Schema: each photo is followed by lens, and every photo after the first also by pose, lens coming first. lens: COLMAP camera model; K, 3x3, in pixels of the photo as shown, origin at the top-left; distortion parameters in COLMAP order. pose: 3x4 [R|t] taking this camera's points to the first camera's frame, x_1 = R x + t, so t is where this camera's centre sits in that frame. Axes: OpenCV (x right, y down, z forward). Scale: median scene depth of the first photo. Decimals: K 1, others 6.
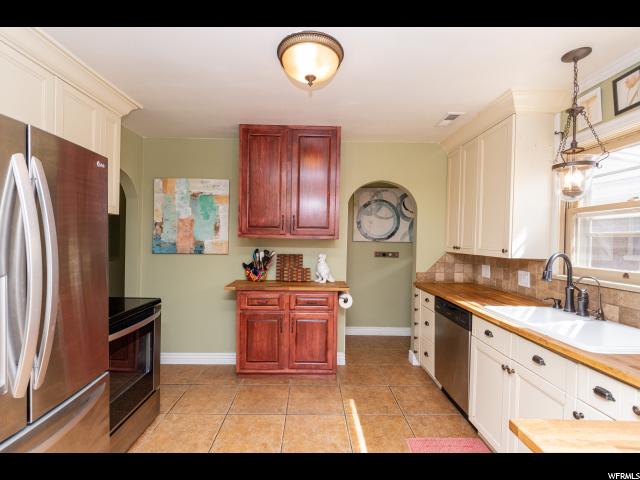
lens RADIAL K [[292.1, 0, 311.7], [0, 292.1, 241.2], [0, 0, 1]] dist [-0.001445, -0.000221]
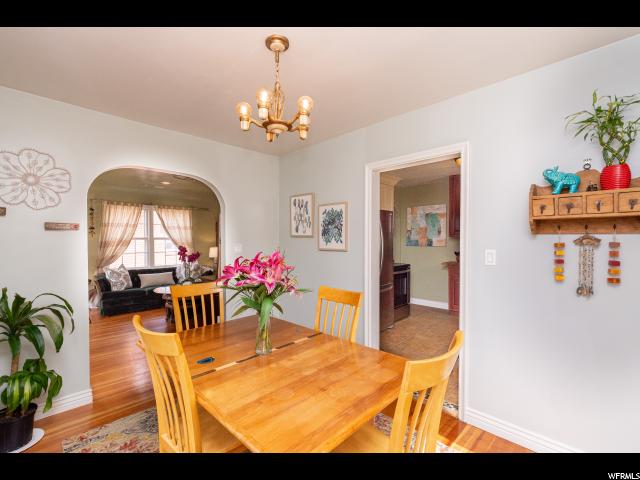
lens RADIAL K [[292.1, 0, 311.7], [0, 292.1, 241.2], [0, 0, 1]] dist [-0.001445, -0.000221]
pose [[0.687204, -0.005299, -0.726445, 0.445213], [0.006653, 0.999977, -0.001002, 0.009081], [0.726434, -0.004144, 0.687224, -0.816812]]
